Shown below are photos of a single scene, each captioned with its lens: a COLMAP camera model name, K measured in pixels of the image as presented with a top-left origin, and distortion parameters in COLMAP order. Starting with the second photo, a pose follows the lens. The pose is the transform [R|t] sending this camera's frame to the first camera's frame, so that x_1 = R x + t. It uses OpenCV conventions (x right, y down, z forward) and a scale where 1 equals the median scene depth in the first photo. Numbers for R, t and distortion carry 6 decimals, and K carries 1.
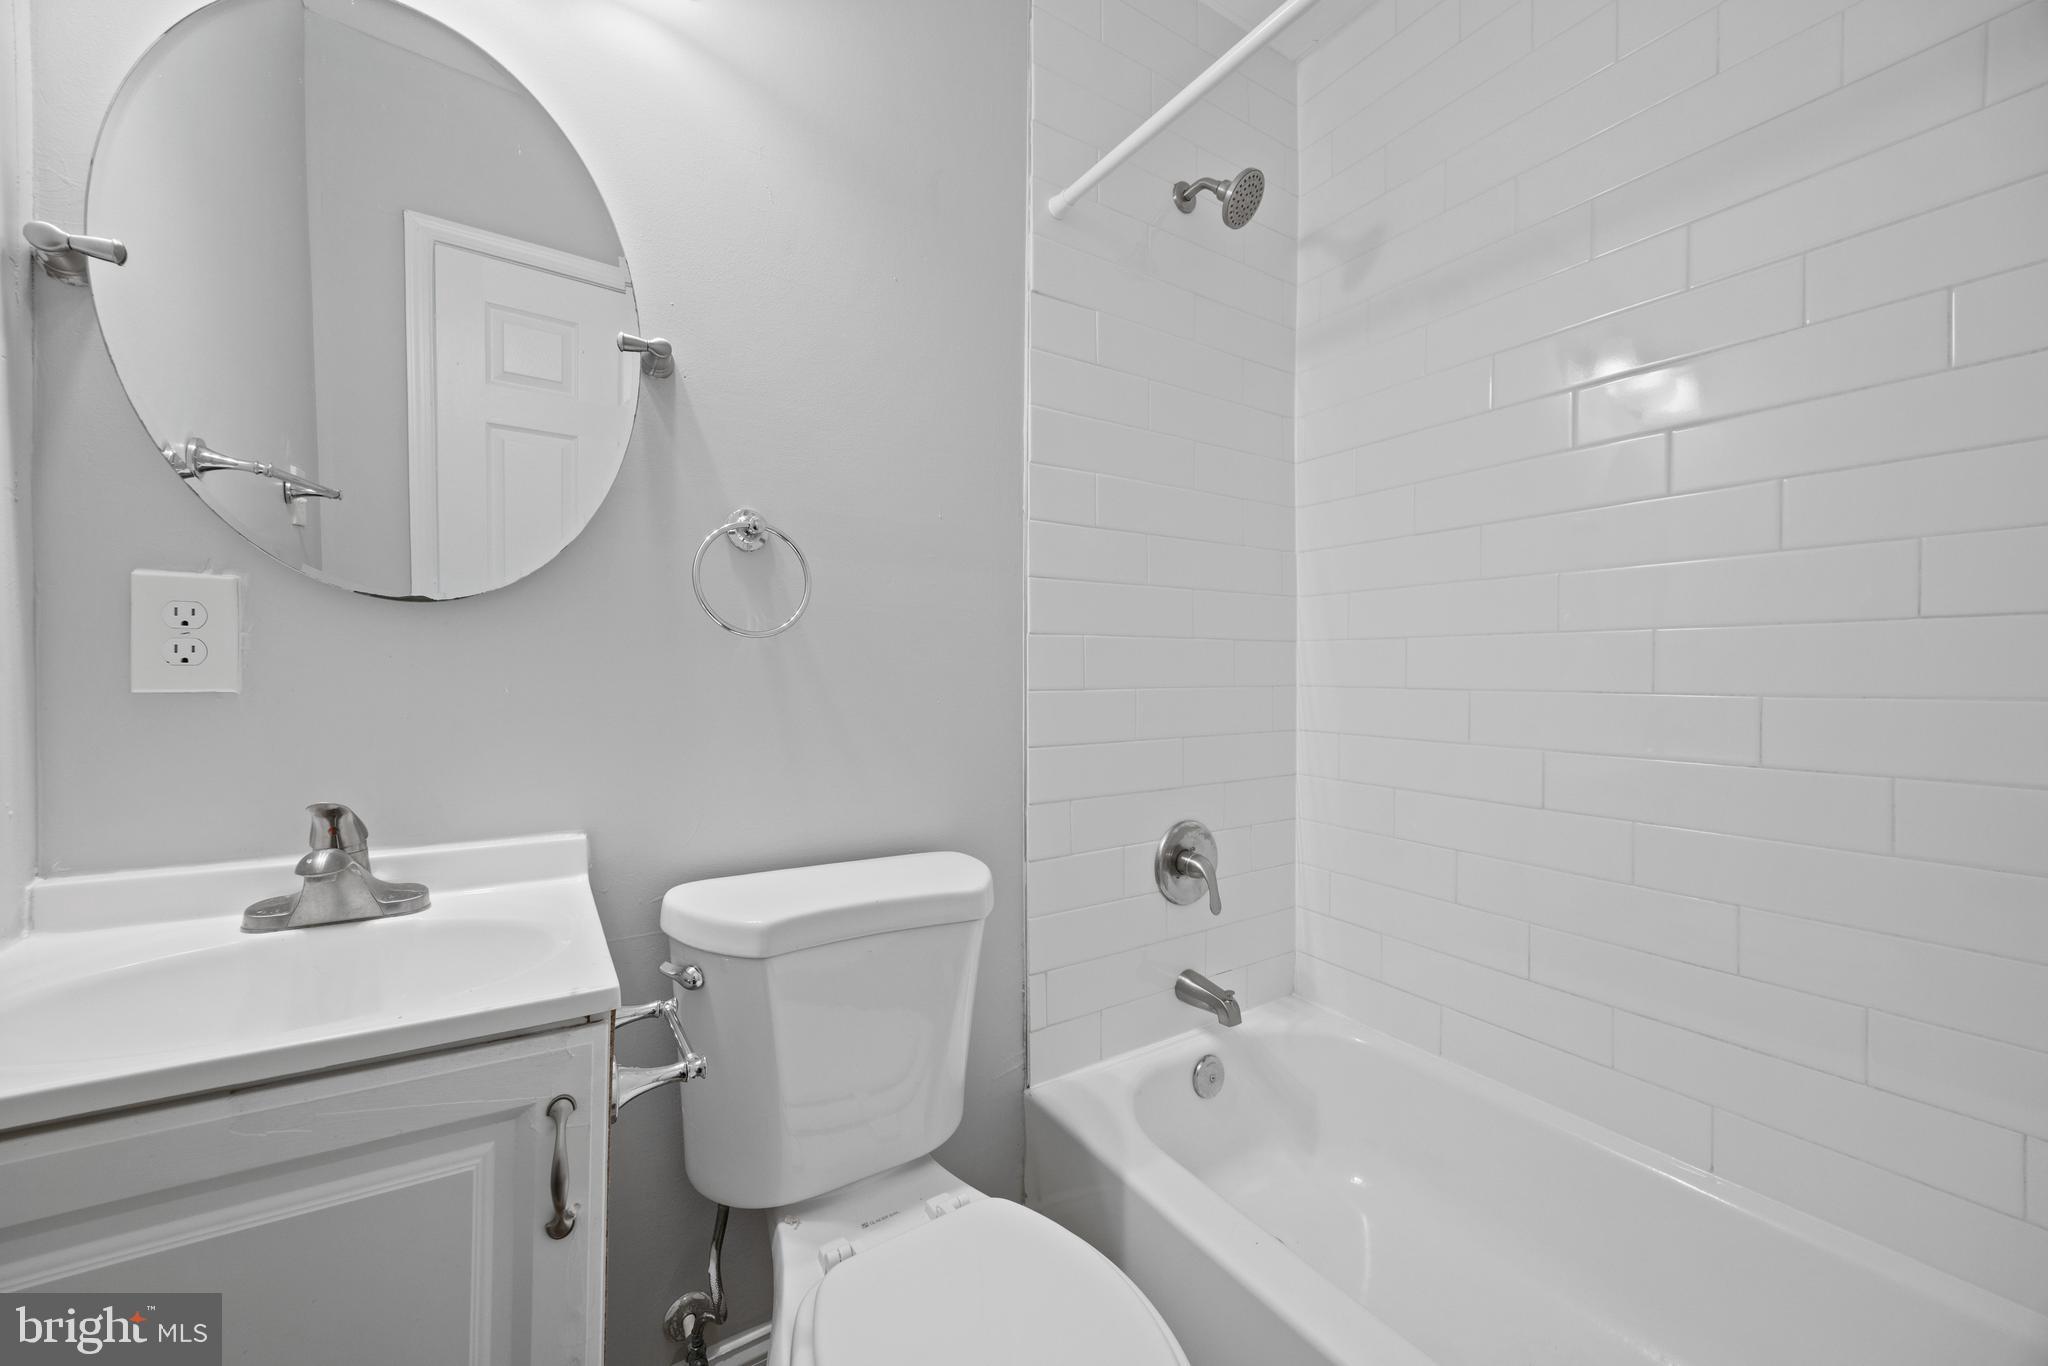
lens RADIAL K [[777.4, 0, 1047.4], [0, 777.4, 683.6], [0, 0, 1]] dist [-0.002482, 0.000594]
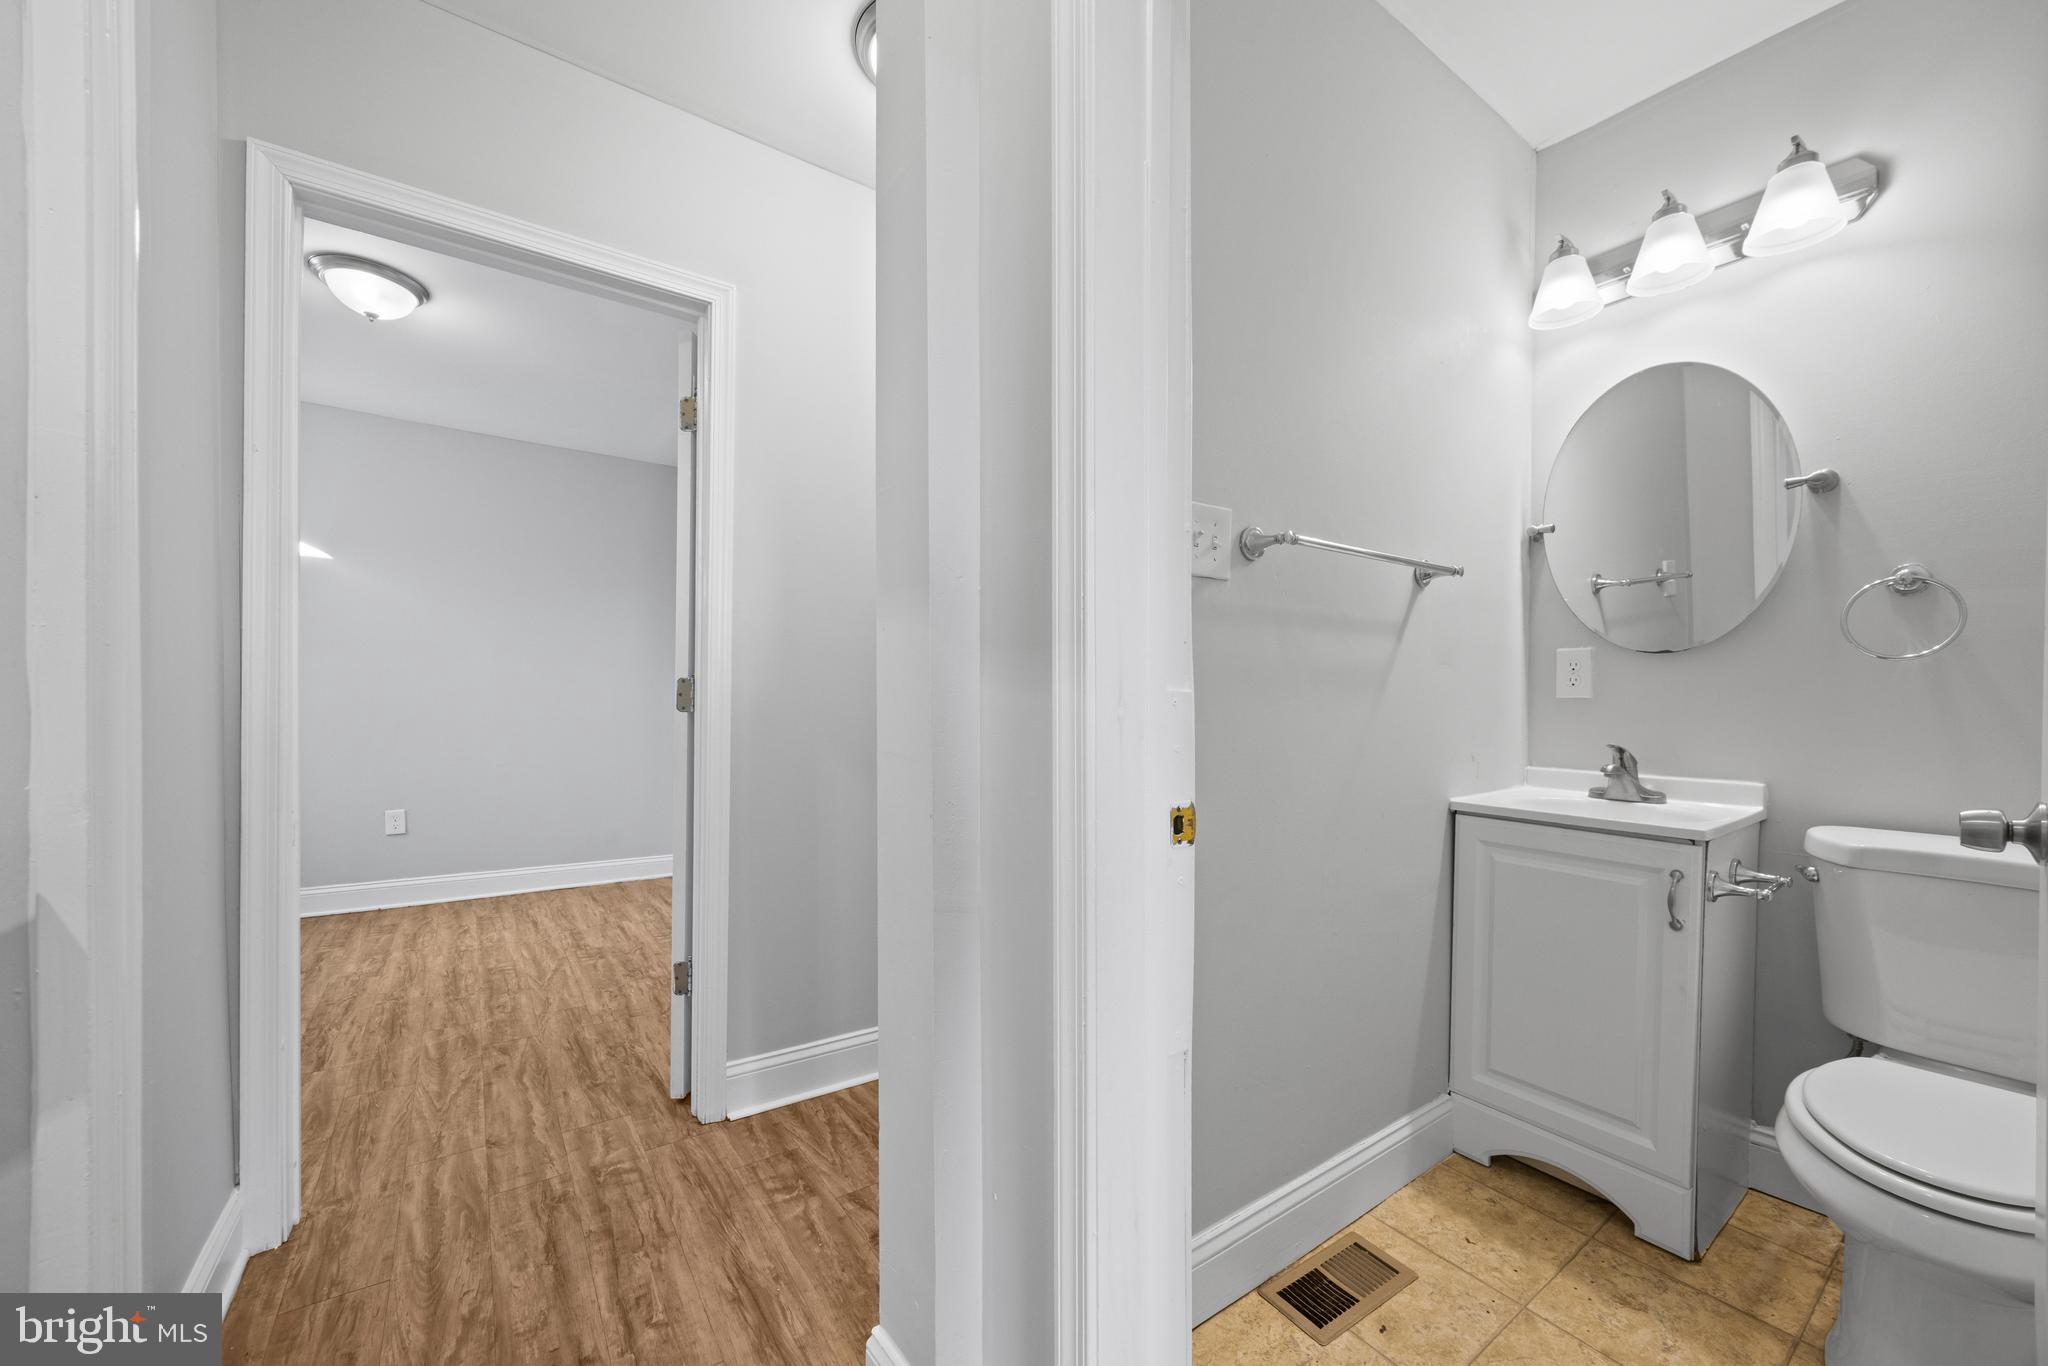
lens RADIAL K [[777.4, 0, 1023.2], [0, 777.4, 702.9], [0, 0, 1]] dist [-0.002482, 0.000594]
pose [[0.032376, 0.004996, -0.999463, 1.258576], [-0.007133, 0.999963, 0.004768, 0.028735], [0.999450, 0.006974, 0.032411, -0.796905]]
